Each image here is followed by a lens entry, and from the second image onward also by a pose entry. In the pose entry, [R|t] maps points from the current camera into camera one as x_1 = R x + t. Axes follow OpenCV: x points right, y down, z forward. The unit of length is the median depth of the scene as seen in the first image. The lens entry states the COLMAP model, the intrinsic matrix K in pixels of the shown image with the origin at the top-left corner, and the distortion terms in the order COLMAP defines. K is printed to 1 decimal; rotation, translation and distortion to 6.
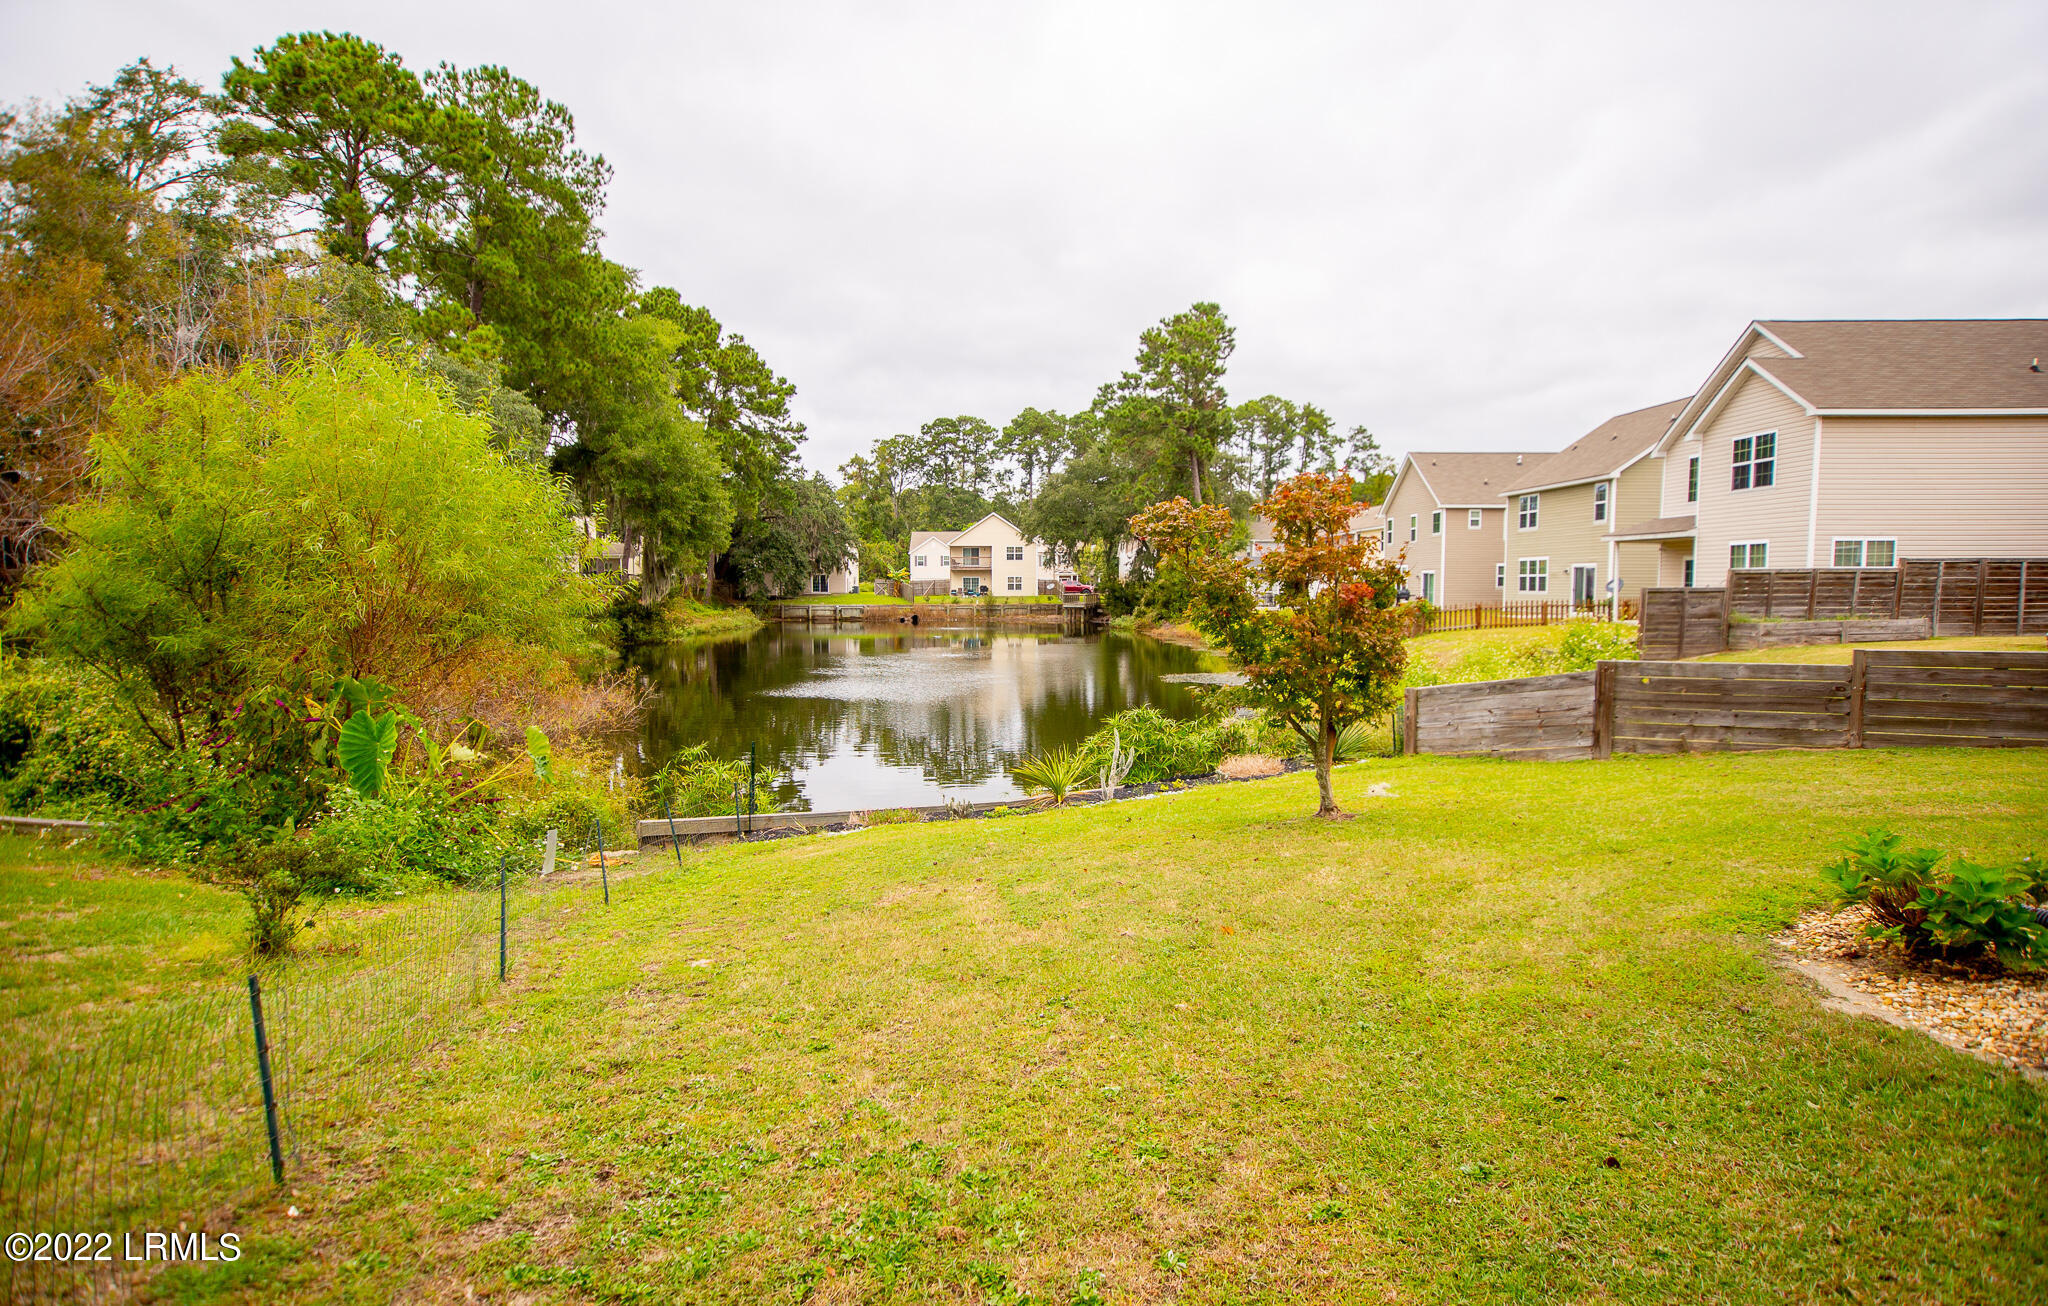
lens RADIAL K [[1147.0, 0, 1024.0], [0, 1147.0, 653.0], [0, 0, 1]] dist [-0.002595, 0.021041]
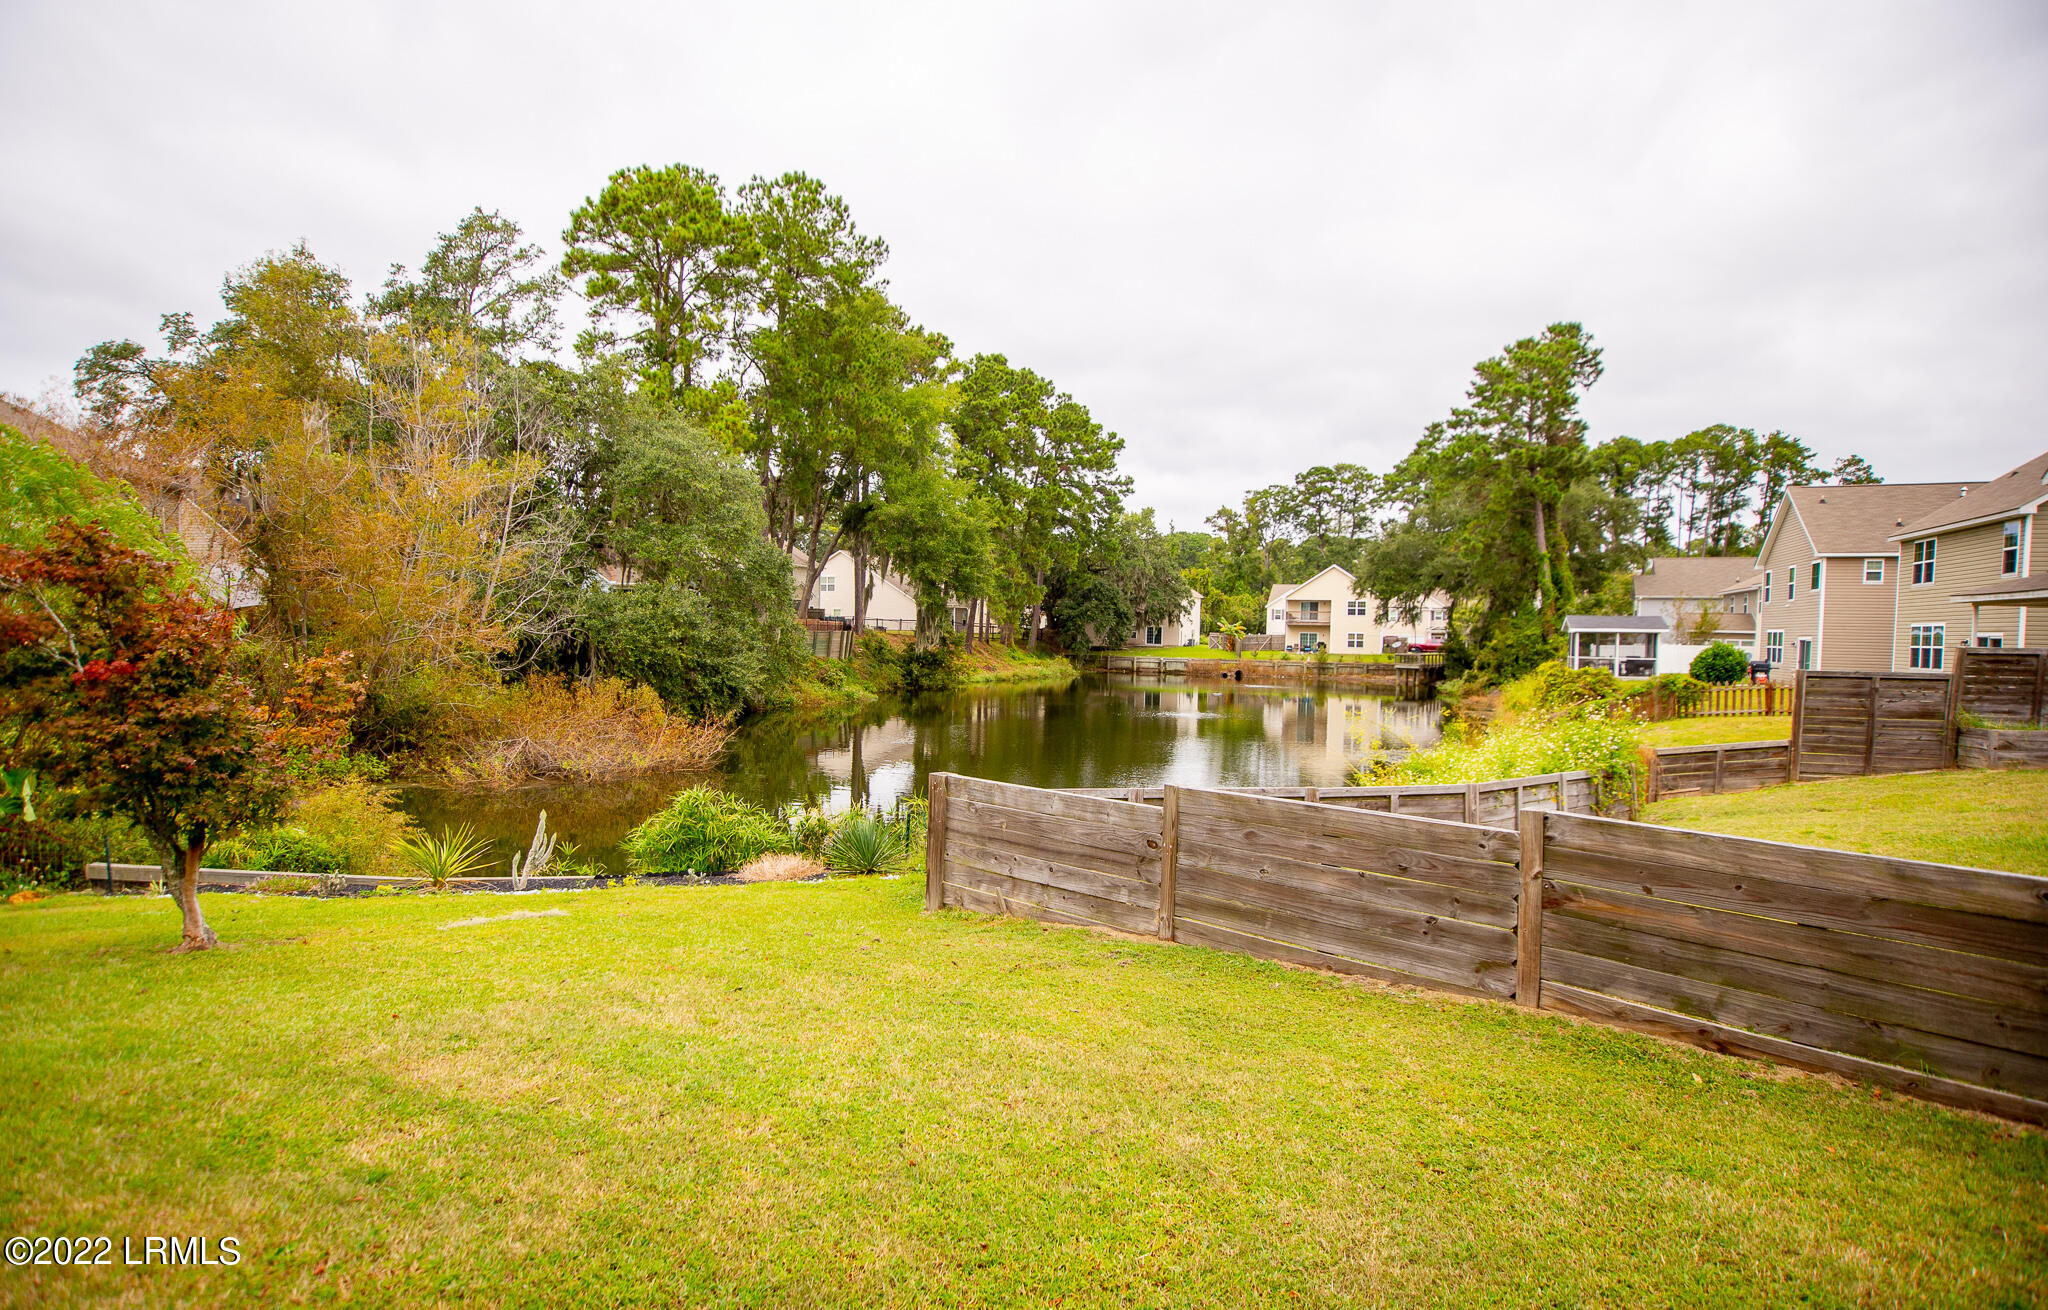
lens RADIAL K [[1135.4, 0, 988.4], [0, 1135.4, 663.6], [0, 0, 1]] dist [-0.002644, 0.019980]
pose [[0.917075, 0.032440, -0.397393, 0.098665], [-0.046235, 0.998613, -0.025179, -0.005509], [0.396025, 0.041464, 0.917303, 0.043171]]
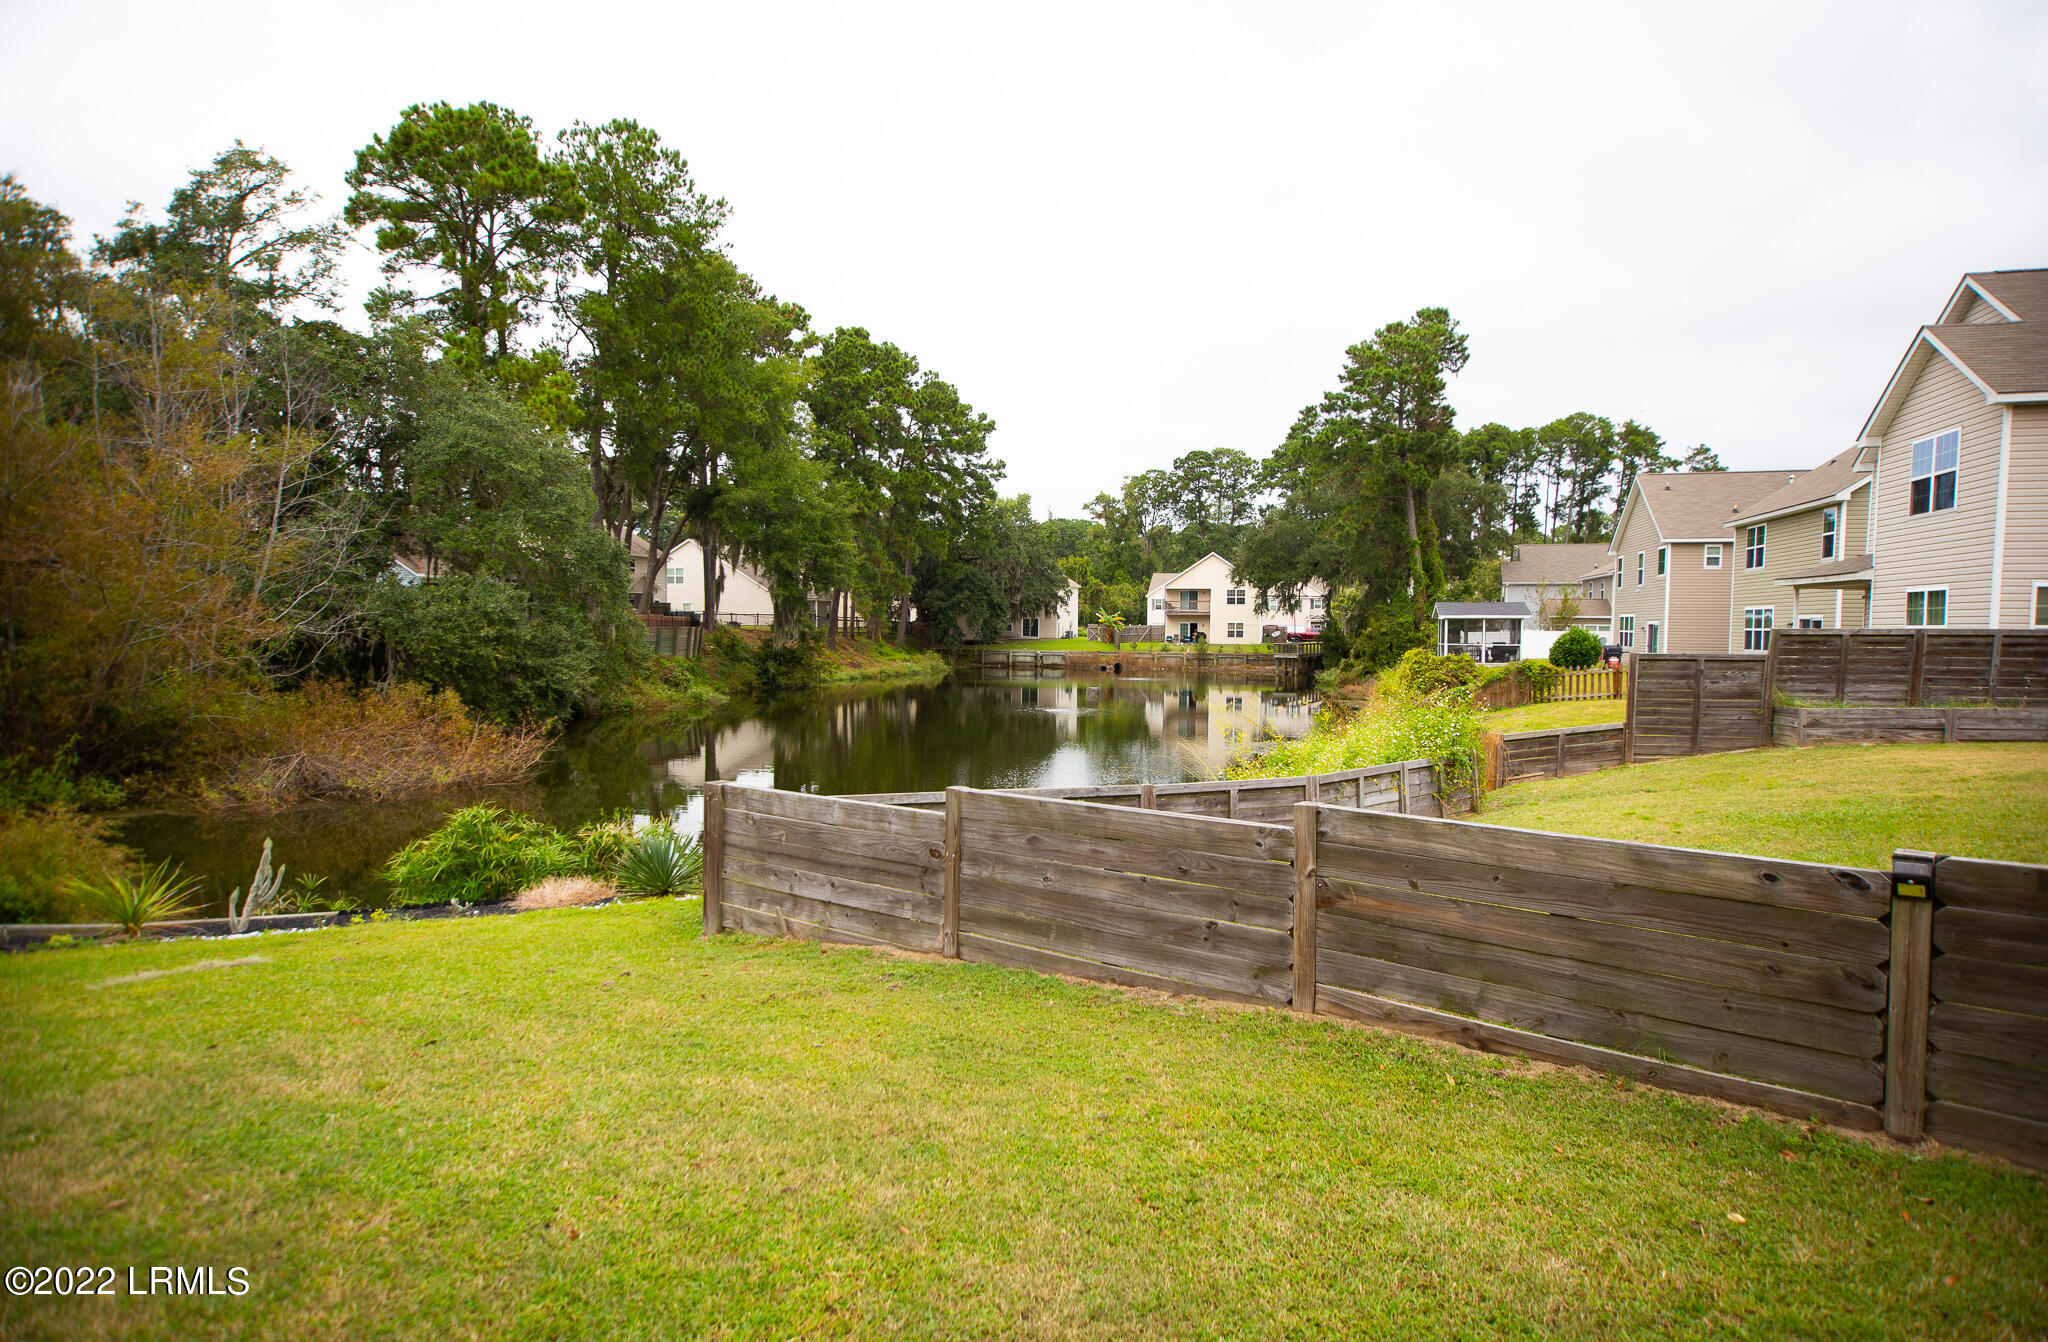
lens RADIAL K [[1202.7, 0, 1024.0], [0, 1202.7, 671.0], [0, 0, 1]] dist [0.001799, 0.025027]
pose [[0.962335, 0.020284, -0.271108, 0.103531], [-0.026695, 0.999444, -0.019979, -0.005681], [0.270552, 0.026464, 0.962341, 0.047799]]
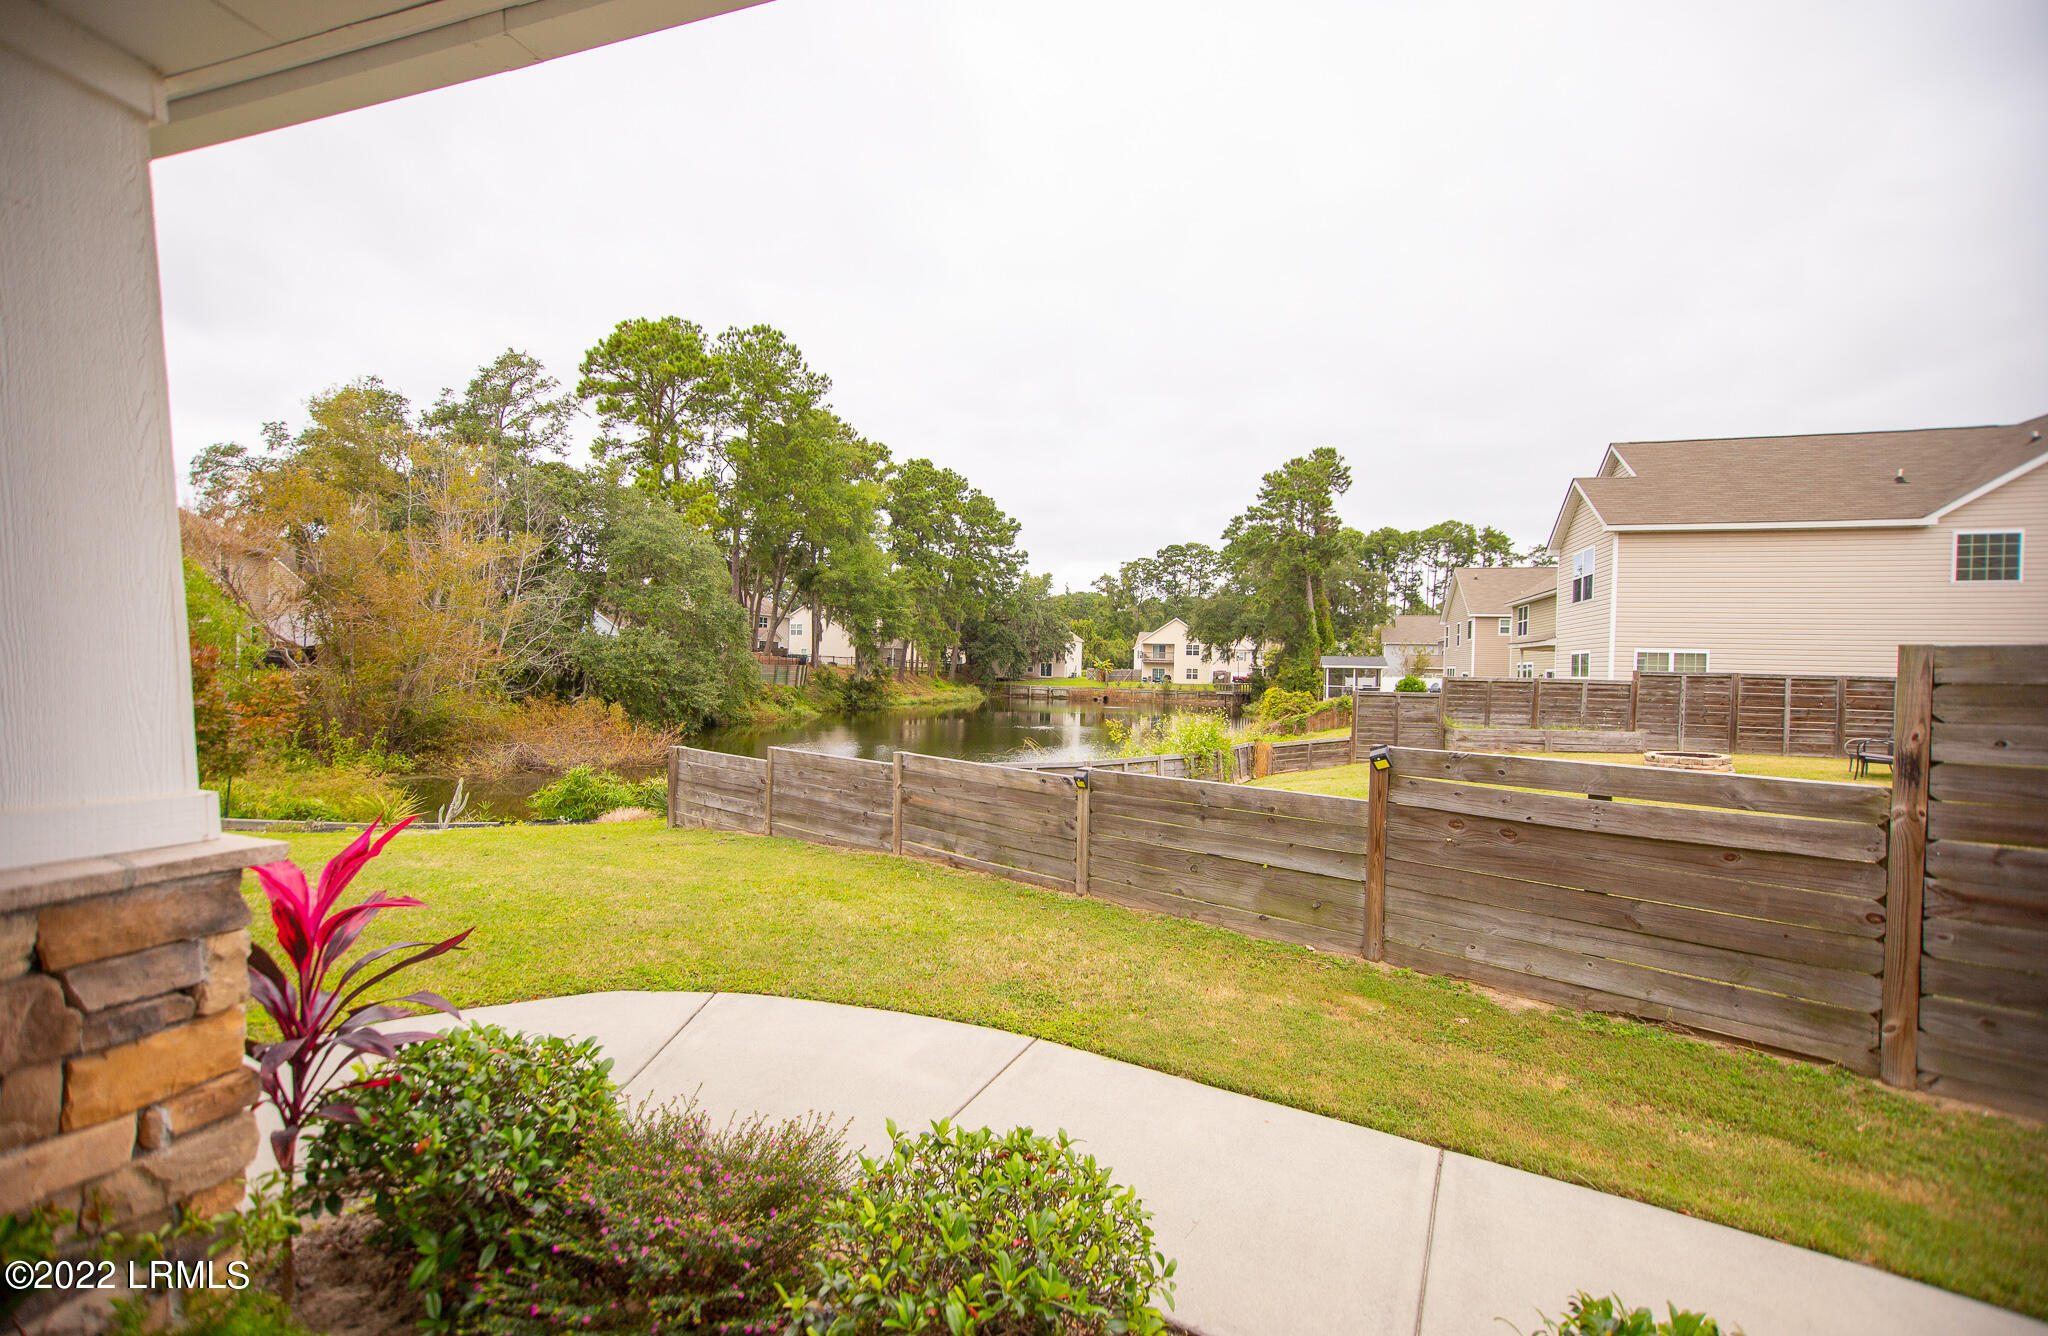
lens RADIAL K [[877.3, 0, 1012.5], [0, 877.3, 663.8], [0, 0, 1]] dist [-0.019340, 0.009036]
pose [[0.945311, 0.023596, -0.325316, 0.137403], [-0.045703, 0.997122, -0.060482, -0.004856], [0.322953, 0.072042, 0.943669, 0.029708]]
